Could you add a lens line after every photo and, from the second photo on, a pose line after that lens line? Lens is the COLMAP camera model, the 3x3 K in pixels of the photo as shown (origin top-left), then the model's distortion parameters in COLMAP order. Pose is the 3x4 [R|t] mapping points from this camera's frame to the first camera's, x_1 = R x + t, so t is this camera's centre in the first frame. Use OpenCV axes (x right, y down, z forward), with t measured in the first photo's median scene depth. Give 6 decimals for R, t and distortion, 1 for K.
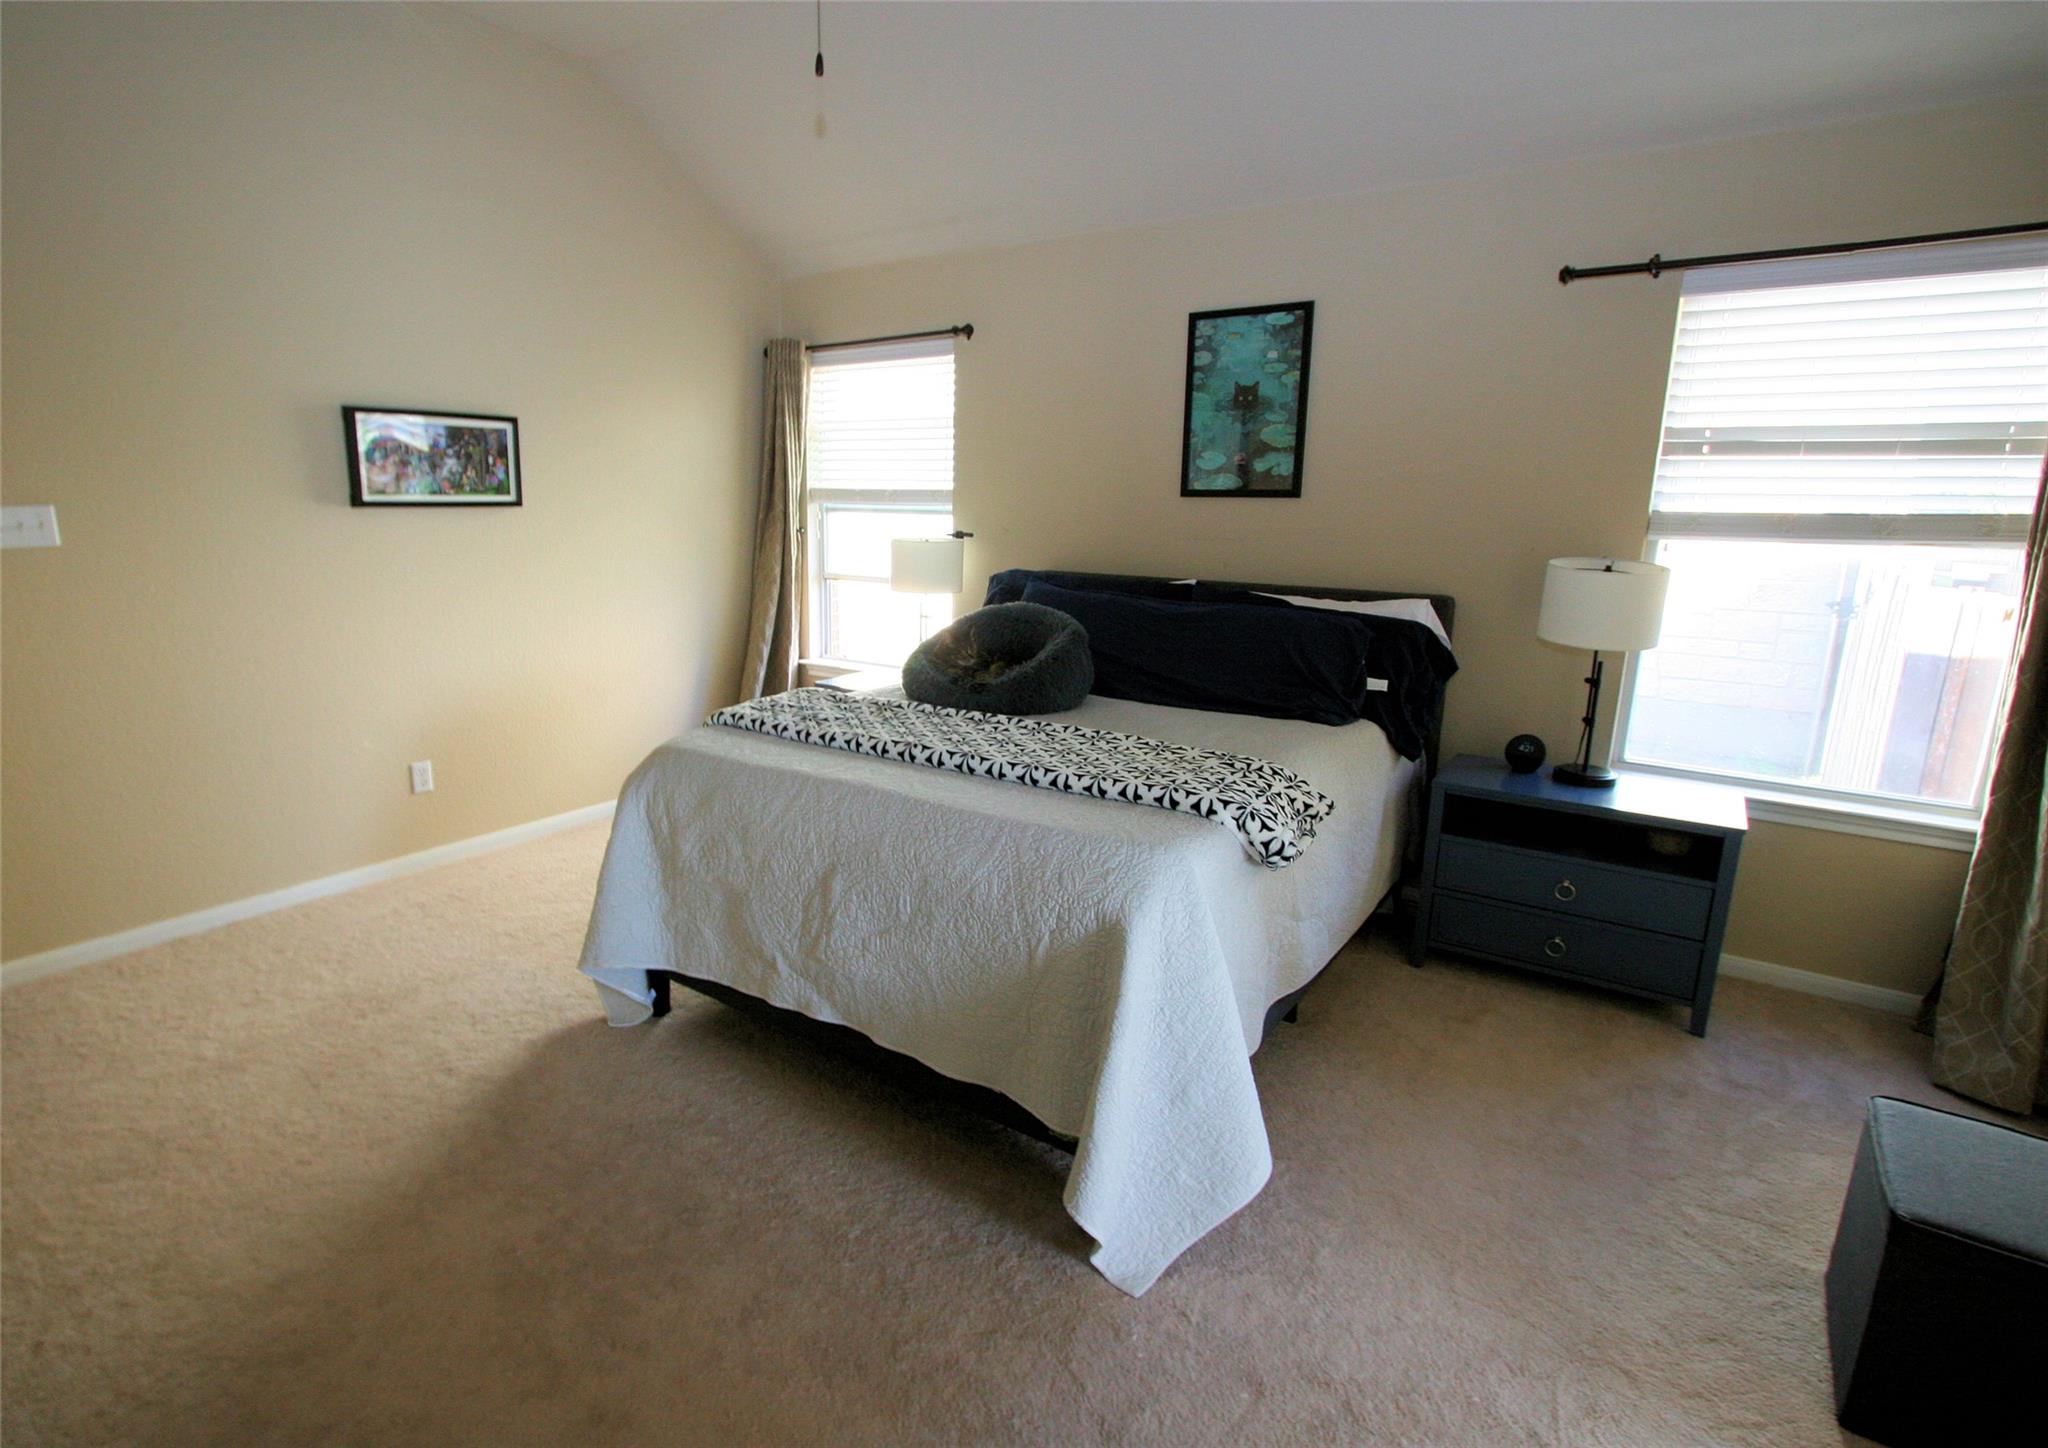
lens RADIAL K [[1077.3, 0, 1018.7], [0, 1077.3, 728.6], [0, 0, 1]] dist [-0.015744, -0.000114]
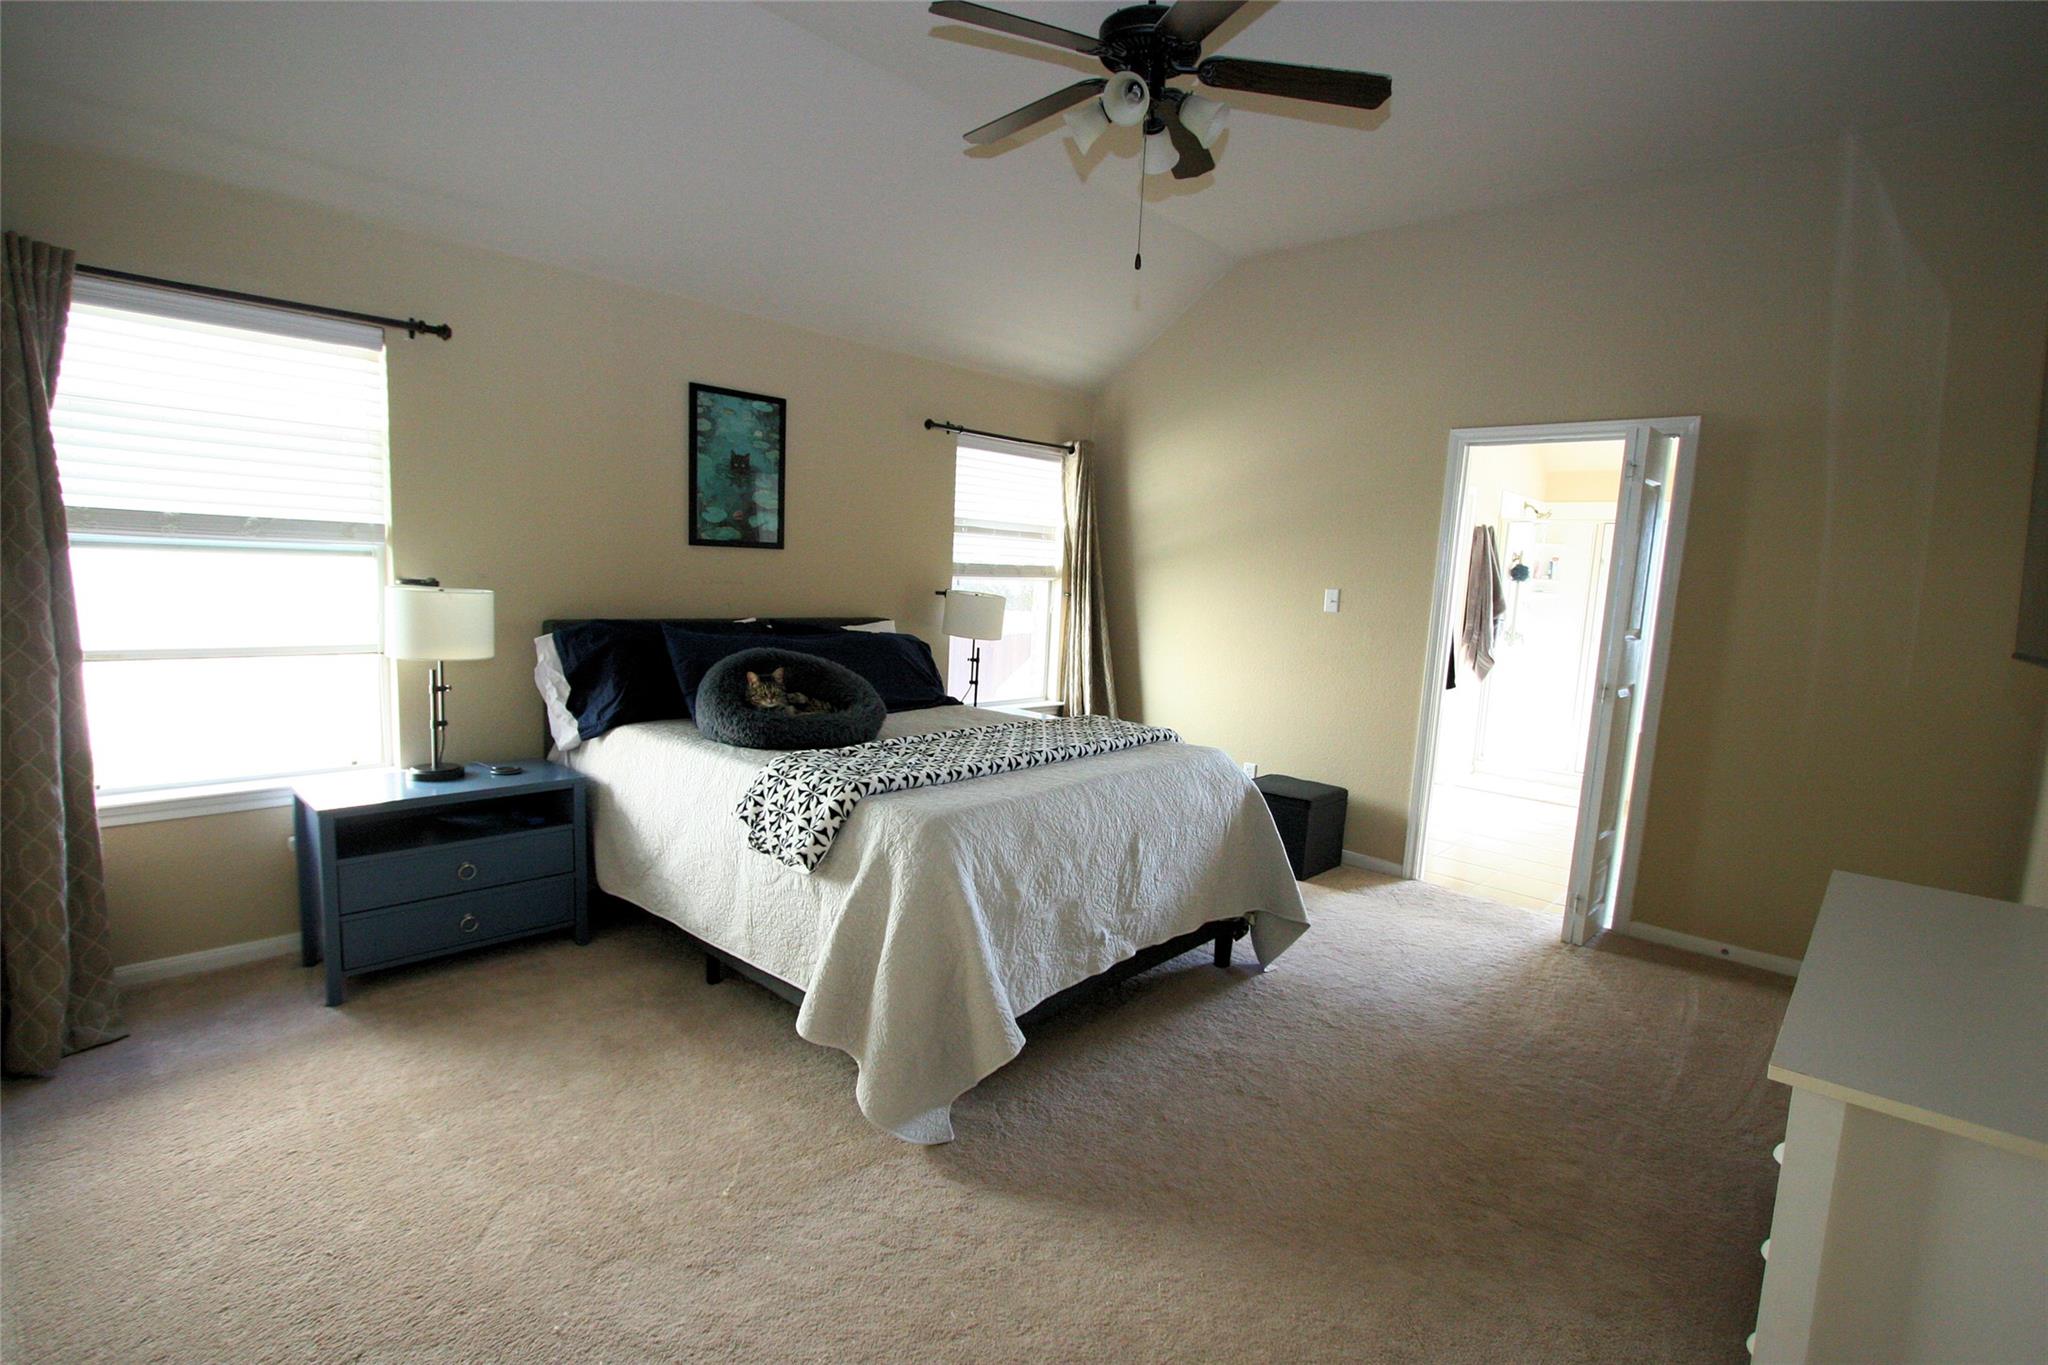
lens RADIAL K [[948.2, 0, 1020.4], [0, 948.2, 694.8], [0, 0, 1]] dist [-0.004866, -0.000259]
pose [[0.132910, -0.137224, 0.981583, -0.835757], [0.168950, 0.979011, 0.113988, -0.127518], [-0.976622, 0.150688, 0.153304, 0.583885]]
